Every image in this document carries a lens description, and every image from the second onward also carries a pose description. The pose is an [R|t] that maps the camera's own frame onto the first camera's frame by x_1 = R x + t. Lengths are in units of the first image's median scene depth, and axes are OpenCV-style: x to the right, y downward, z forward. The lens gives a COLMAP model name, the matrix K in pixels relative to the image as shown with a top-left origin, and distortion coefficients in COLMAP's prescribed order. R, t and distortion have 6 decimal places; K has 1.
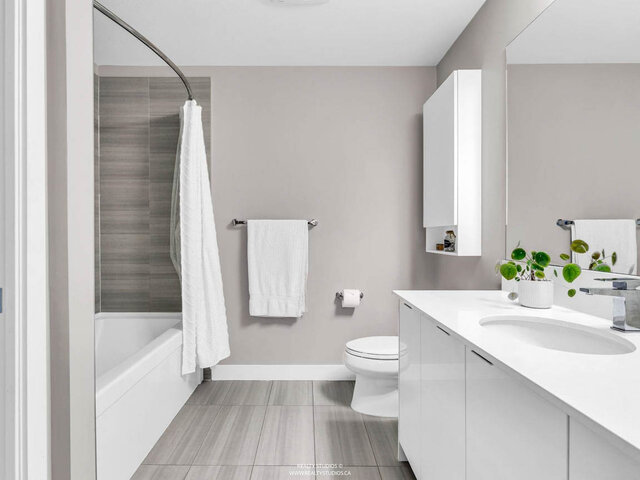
lens RADIAL K [[354.1, 0, 312.9], [0, 354.1, 240.6], [0, 0, 1]] dist [-0.000902, 0.001100]
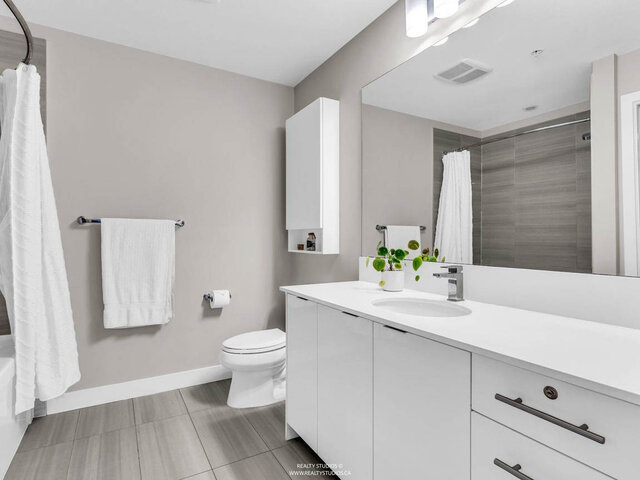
lens RADIAL K [[343.0, 0, 320.0], [0, 343.0, 240.0], [0, 0, 1]] dist [0.001263, 0.000425]
pose [[0.866332, -0.000735, 0.499467, -0.156560], [0.003363, 0.999985, -0.004361, 0.000744], [-0.499457, 0.005458, 0.866322, 0.010379]]
